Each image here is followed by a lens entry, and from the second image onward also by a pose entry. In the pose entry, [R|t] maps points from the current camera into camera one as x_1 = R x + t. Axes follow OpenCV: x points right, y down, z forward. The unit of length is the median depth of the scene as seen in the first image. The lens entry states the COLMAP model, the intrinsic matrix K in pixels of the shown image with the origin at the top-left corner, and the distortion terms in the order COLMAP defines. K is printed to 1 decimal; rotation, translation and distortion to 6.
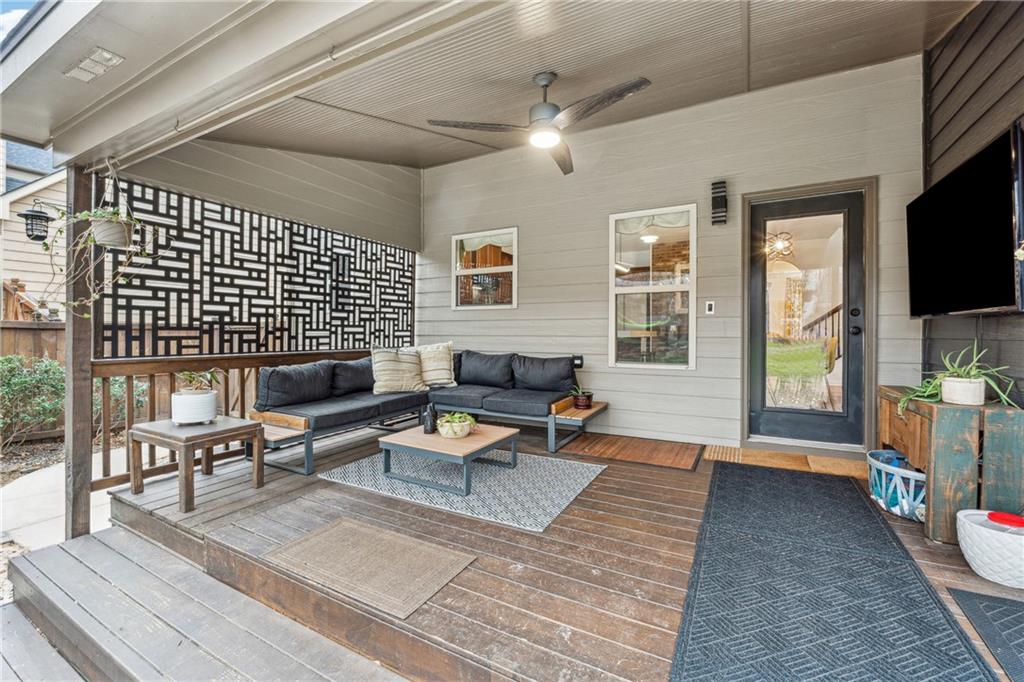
lens RADIAL K [[438.6, 0, 510.4], [0, 438.6, 338.5], [0, 0, 1]] dist [-0.002202, -0.000156]
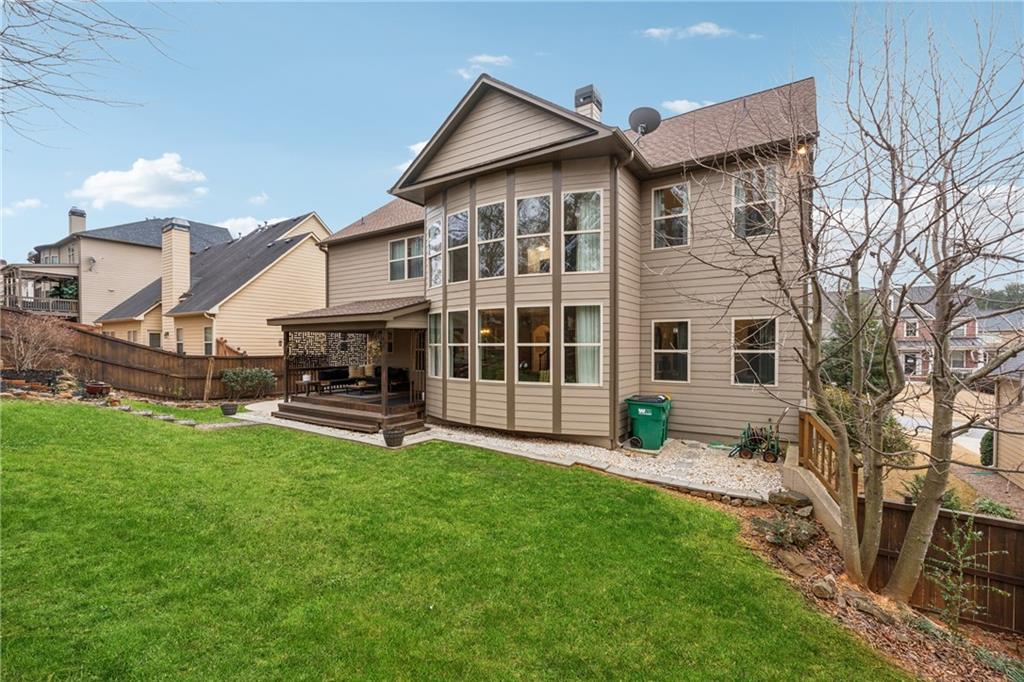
lens RADIAL K [[437.1, 0, 512.0], [0, 437.1, 341.0], [0, 0, 1]] dist [0.000060, 0.000000]
pose [[0.997934, -0.000325, -0.064247, 1.375290], [-0.000913, 0.999815, -0.019229, -0.123990], [0.064242, 0.019247, 0.997749, -2.733956]]
